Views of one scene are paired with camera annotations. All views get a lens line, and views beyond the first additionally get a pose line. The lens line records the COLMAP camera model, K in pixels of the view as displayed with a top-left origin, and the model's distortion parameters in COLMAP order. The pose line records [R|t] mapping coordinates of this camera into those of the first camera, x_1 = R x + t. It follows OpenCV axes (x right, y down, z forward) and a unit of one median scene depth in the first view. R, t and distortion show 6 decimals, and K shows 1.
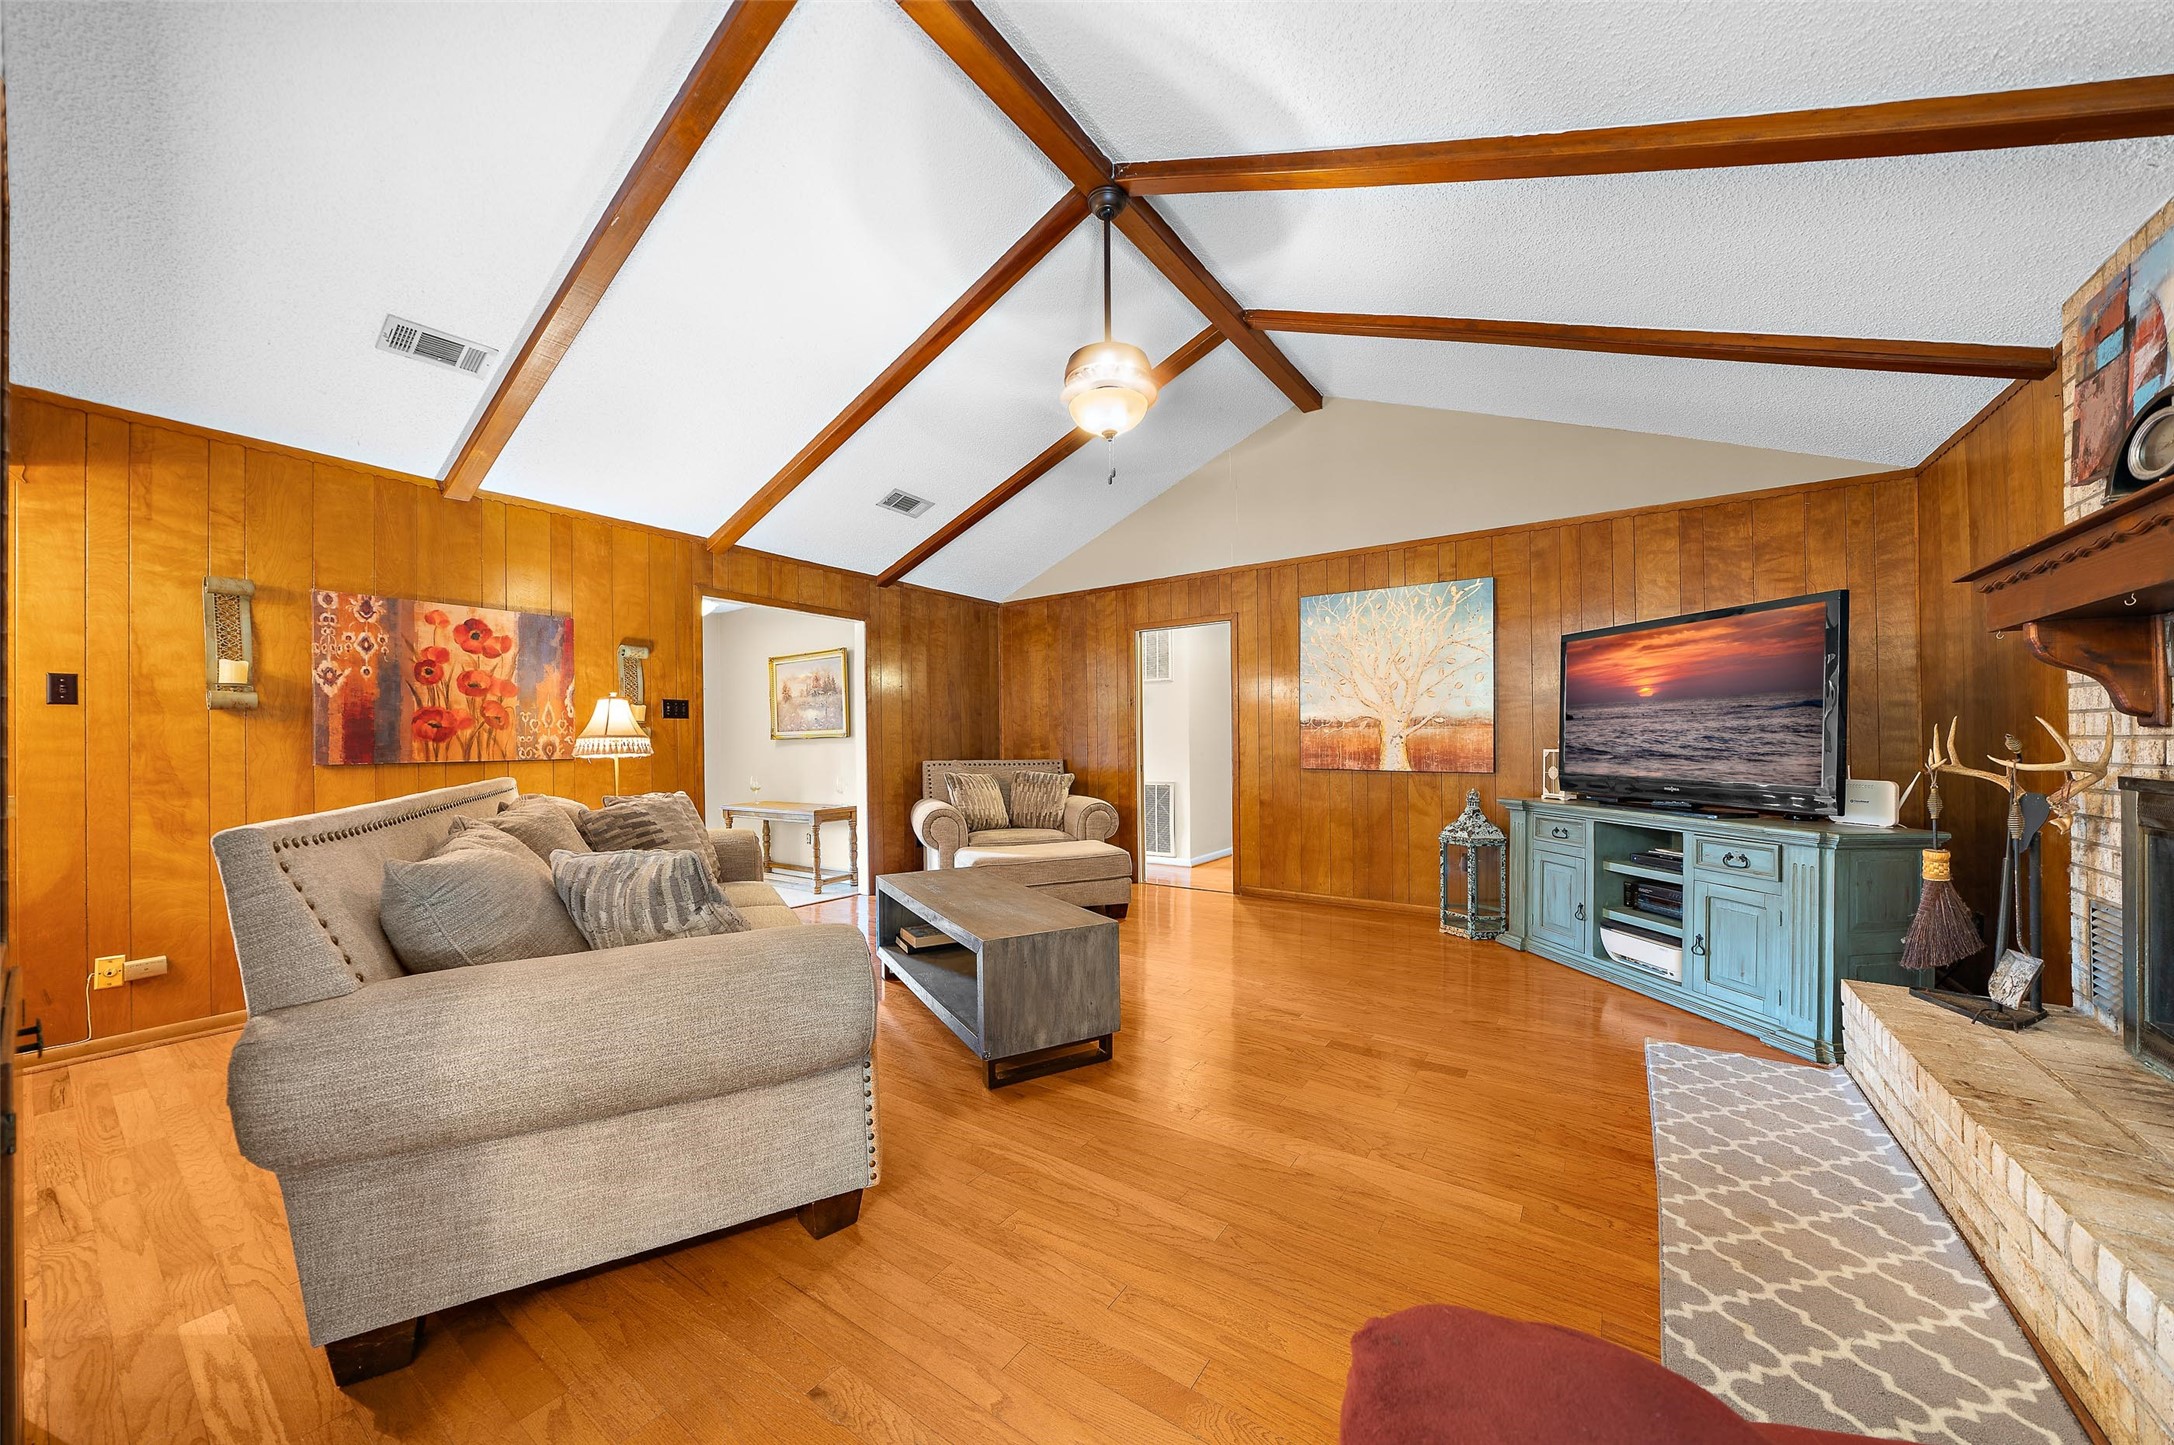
lens RADIAL K [[763.9, 0, 1090.7], [0, 763.9, 731.1], [0, 0, 1]] dist [-0.000182, 0.000001]
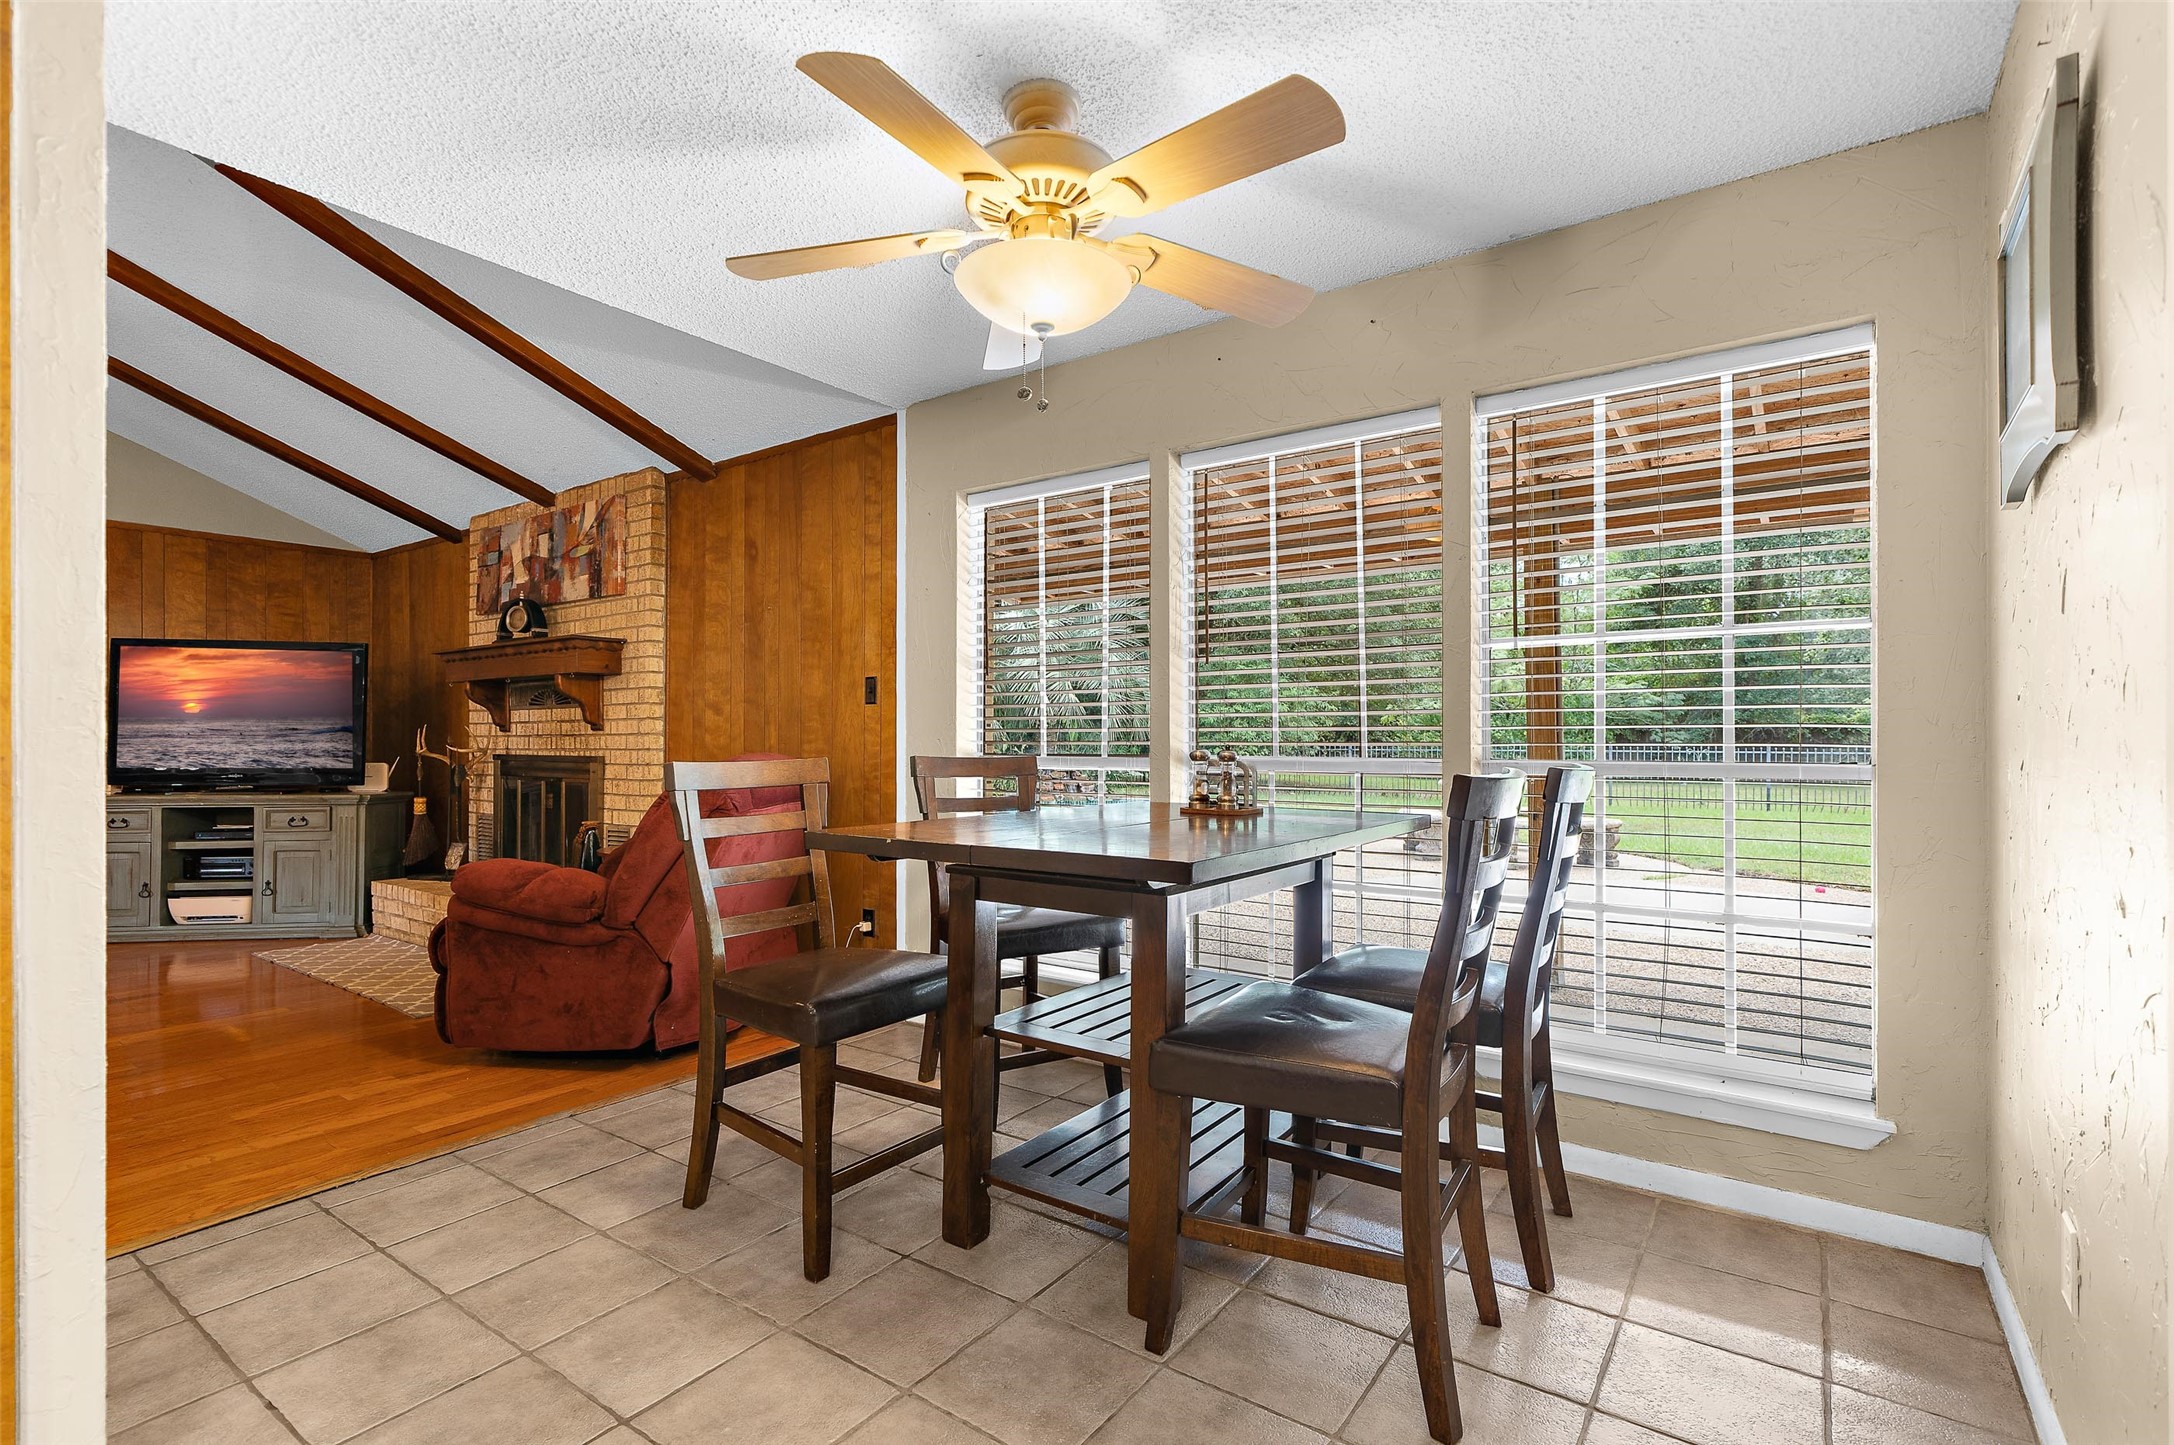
lens RADIAL K [[1004.0, 0, 1082.3], [0, 1004.0, 747.7], [0, 0, 1]] dist [0.000634, 0.000156]
pose [[0.017750, -0.003876, 0.999835, -0.962884], [-0.013016, 0.999907, 0.004107, 0.004564], [-0.999758, -0.013087, 0.017698, -0.474603]]
